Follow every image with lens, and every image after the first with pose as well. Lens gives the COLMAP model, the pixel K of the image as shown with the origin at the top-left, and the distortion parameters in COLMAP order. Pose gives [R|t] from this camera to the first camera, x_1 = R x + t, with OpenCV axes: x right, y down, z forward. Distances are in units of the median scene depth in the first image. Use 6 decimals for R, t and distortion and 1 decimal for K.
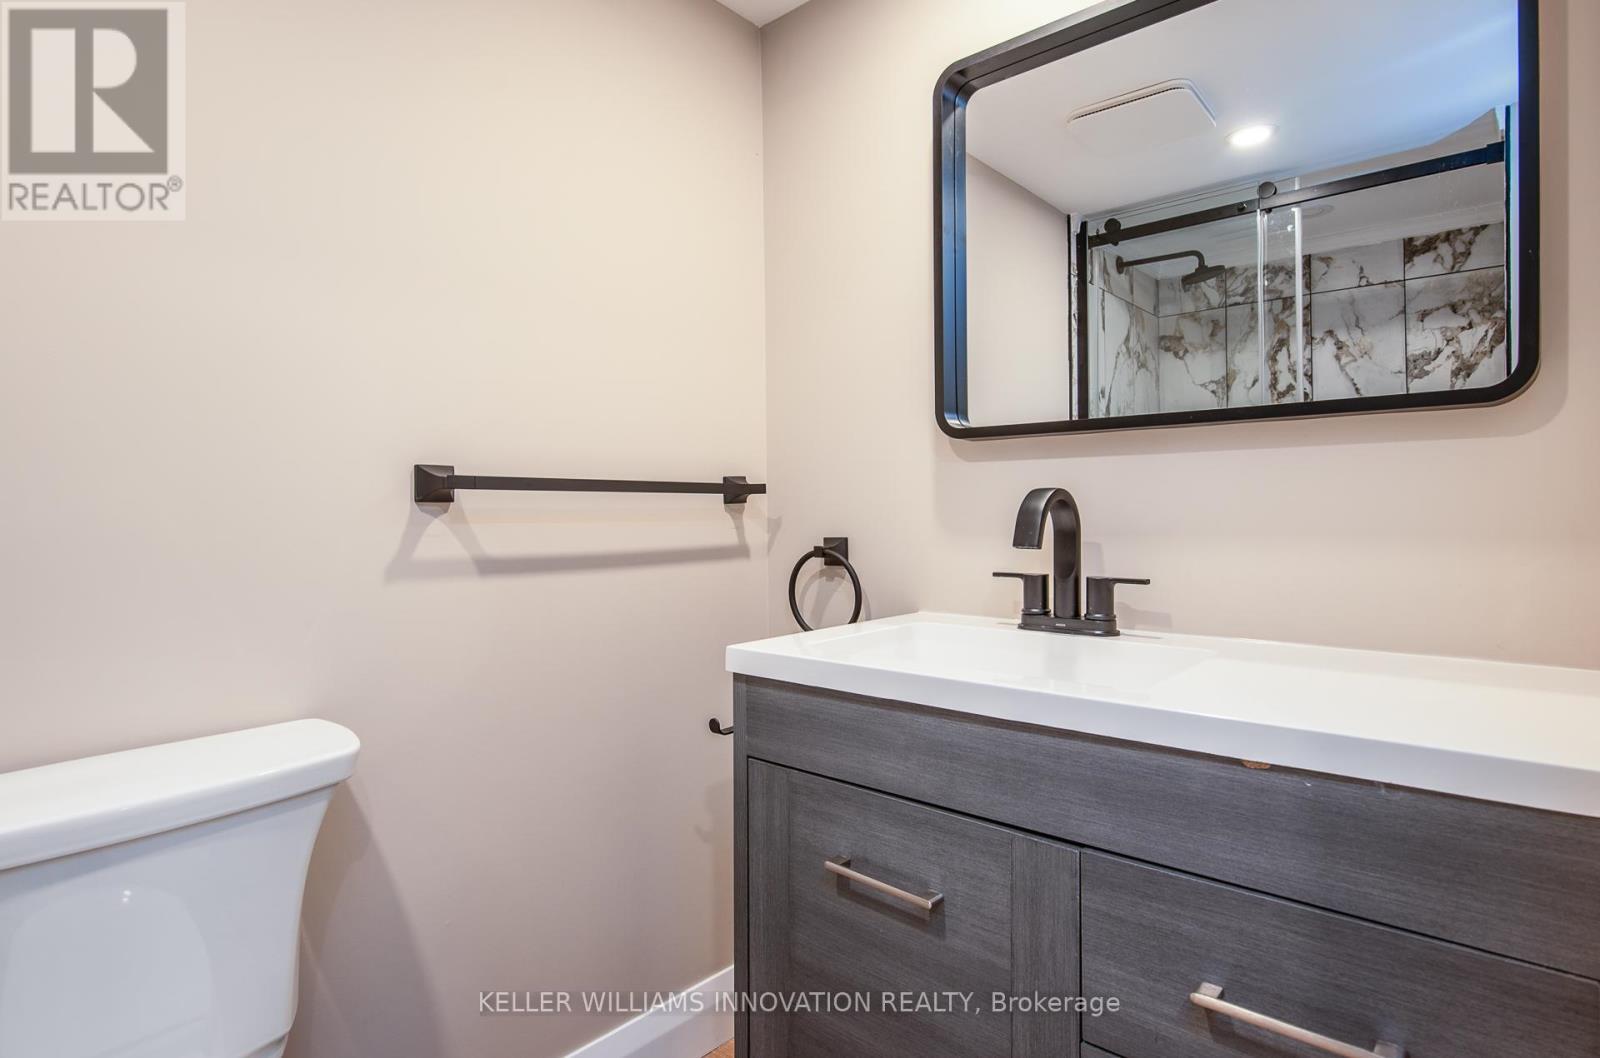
lens RADIAL K [[823.6, 0, 799.7], [0, 823.6, 517.0], [0, 0, 1]] dist [-0.002177, -0.000237]
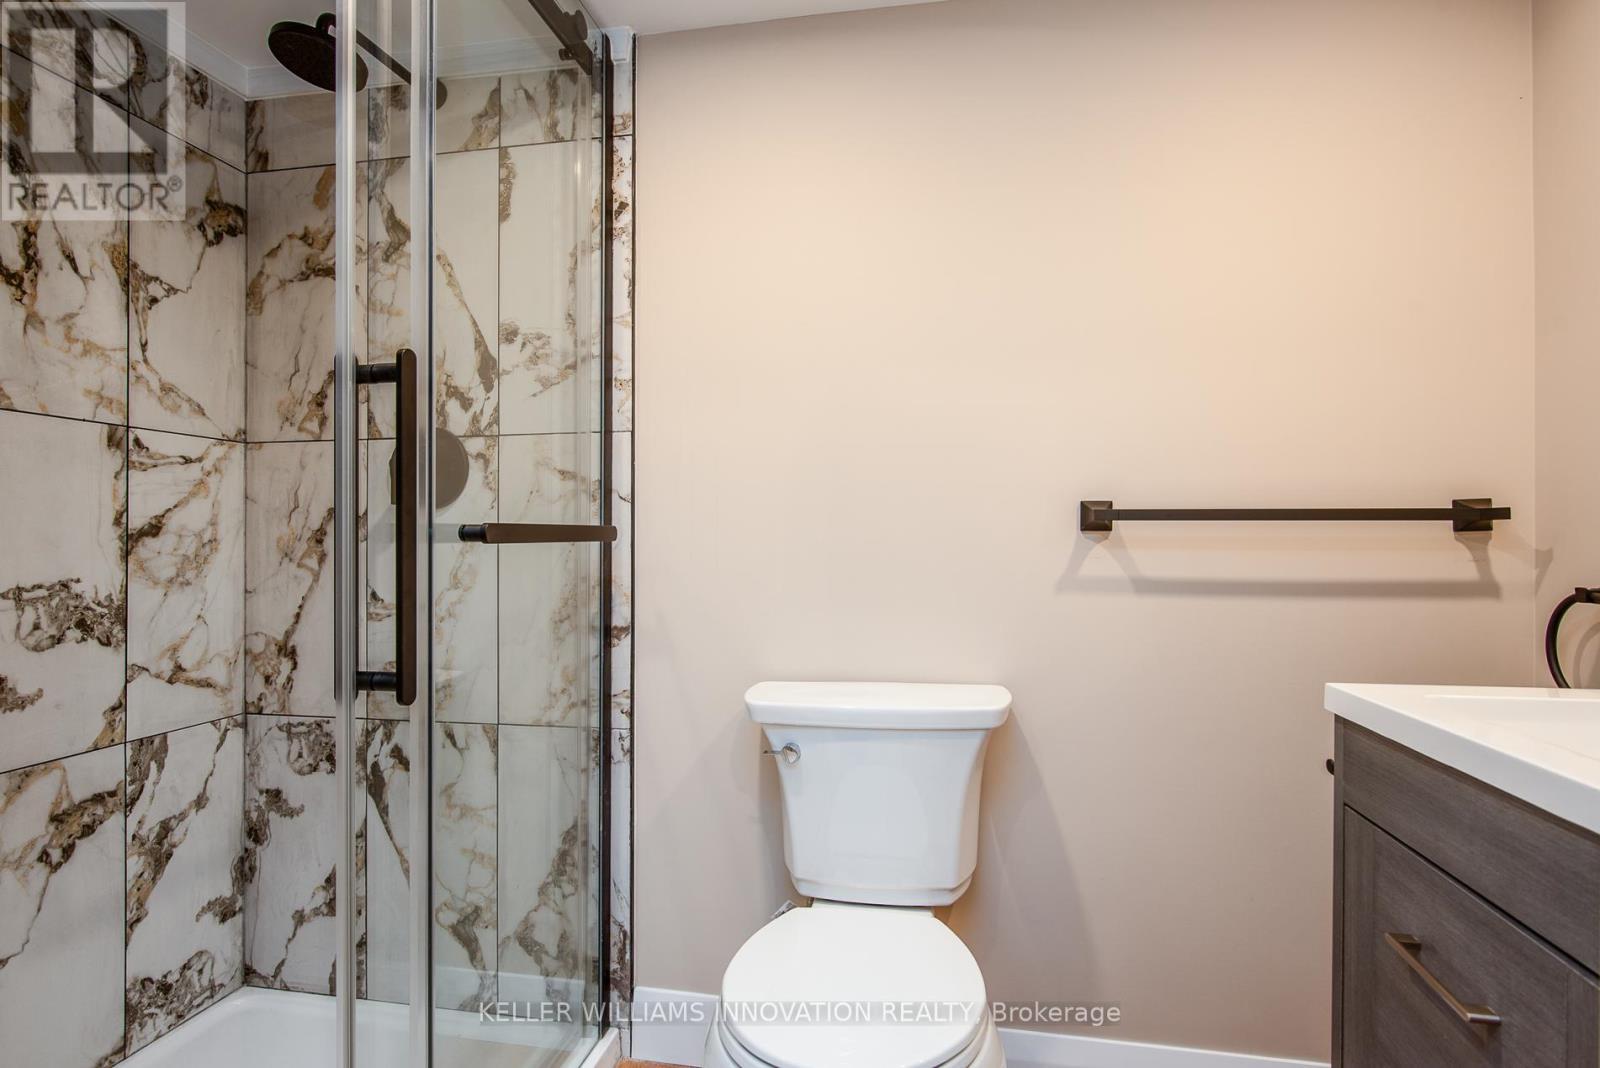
lens RADIAL K [[800.8, 0, 797.1], [0, 800.8, 534.8], [0, 0, 1]] dist [-0.005599, -0.000907]
pose [[0.511860, 0.006008, -0.859048, 0.373111], [-0.010478, 0.999945, 0.000750, -0.008861], [0.859005, 0.008617, 0.511894, -0.002154]]
